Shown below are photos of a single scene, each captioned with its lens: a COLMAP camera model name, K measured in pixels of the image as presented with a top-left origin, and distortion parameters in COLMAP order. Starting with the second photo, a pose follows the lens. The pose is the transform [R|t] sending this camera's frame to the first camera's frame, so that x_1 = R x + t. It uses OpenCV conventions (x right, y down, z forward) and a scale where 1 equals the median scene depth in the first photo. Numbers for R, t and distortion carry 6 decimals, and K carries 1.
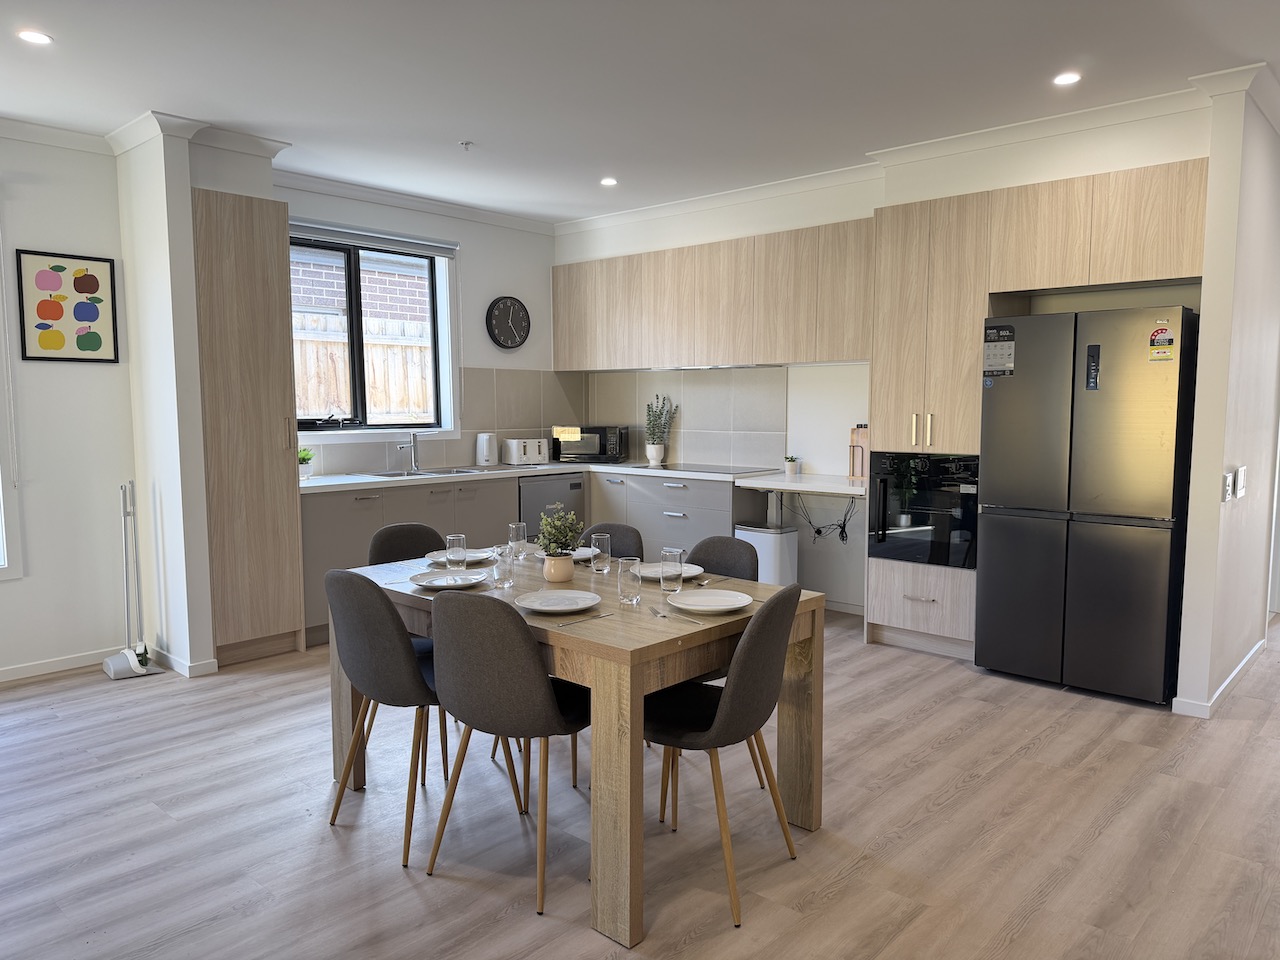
lens RADIAL K [[891.6, 0, 644.3], [0, 891.6, 482.2], [0, 0, 1]] dist [0.002868, -0.013636]
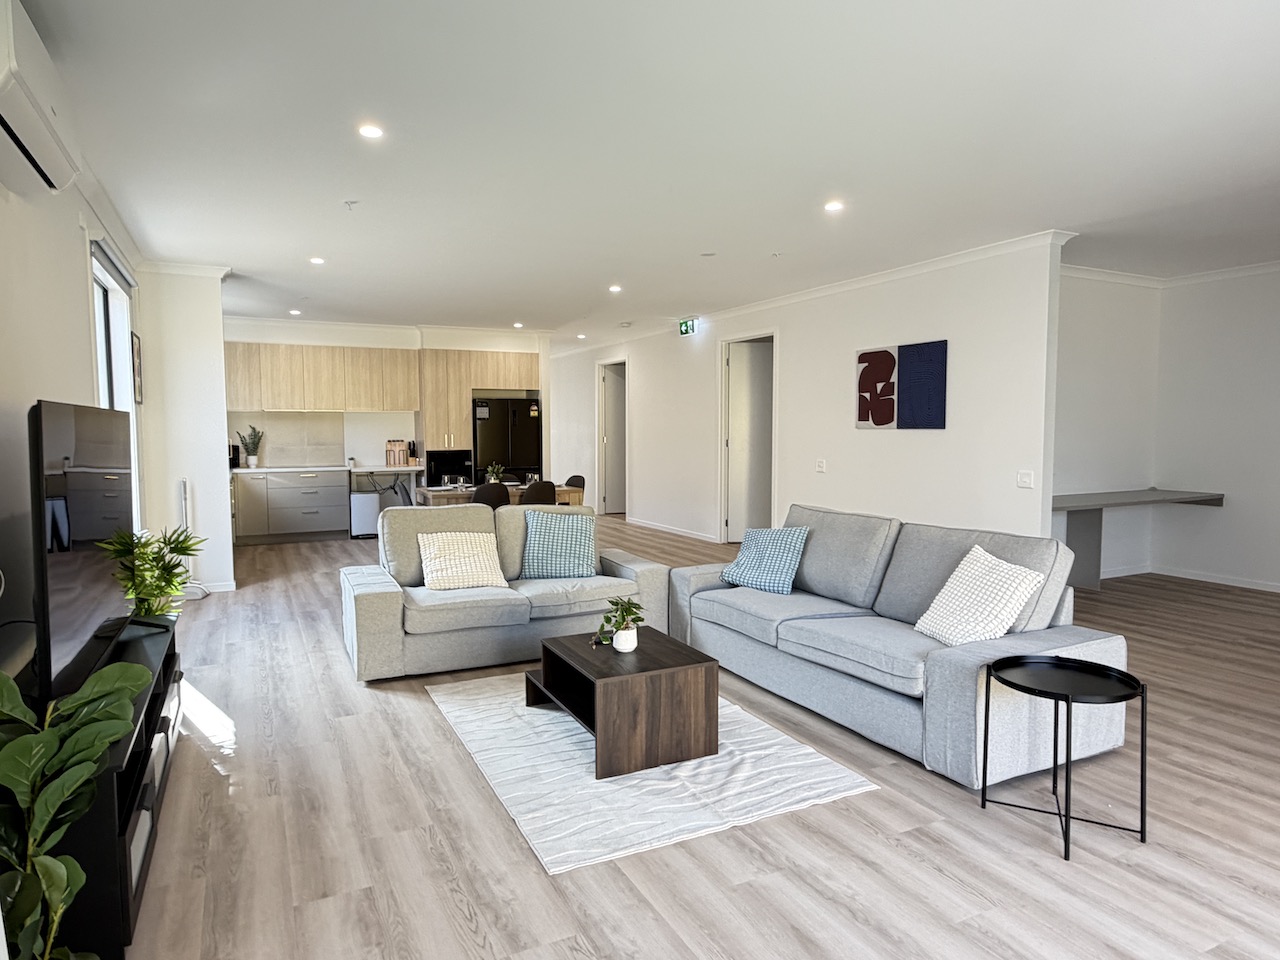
lens RADIAL K [[779.2, 0, 638.6], [0, 779.2, 480.3], [0, 0, 1]] dist [0.002458, 0.000540]
pose [[0.354146, -0.061242, 0.933183, -1.164397], [0.089403, 0.995500, 0.031403, 0.022174], [-0.930907, 0.072308, 0.358028, -0.192313]]
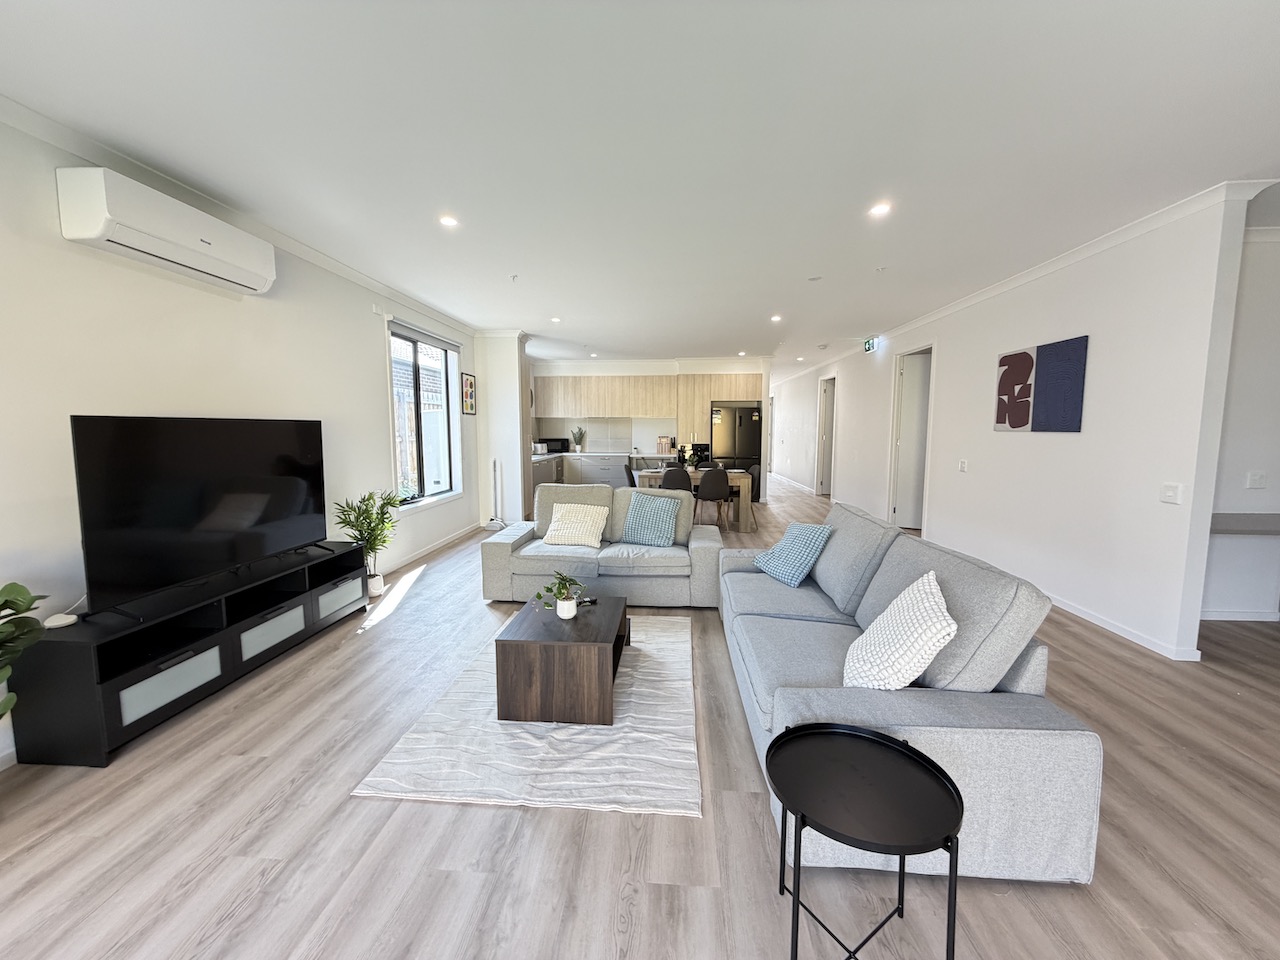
lens RADIAL K [[510.3, 0, 641.4], [0, 510.3, 478.8], [0, 0, 1]] dist [-0.002050, 0.000546]
pose [[0.782343, -0.059753, 0.619975, -0.866960], [0.056720, 0.998087, 0.024621, 0.034314], [-0.620260, 0.015903, 0.784235, -0.362446]]
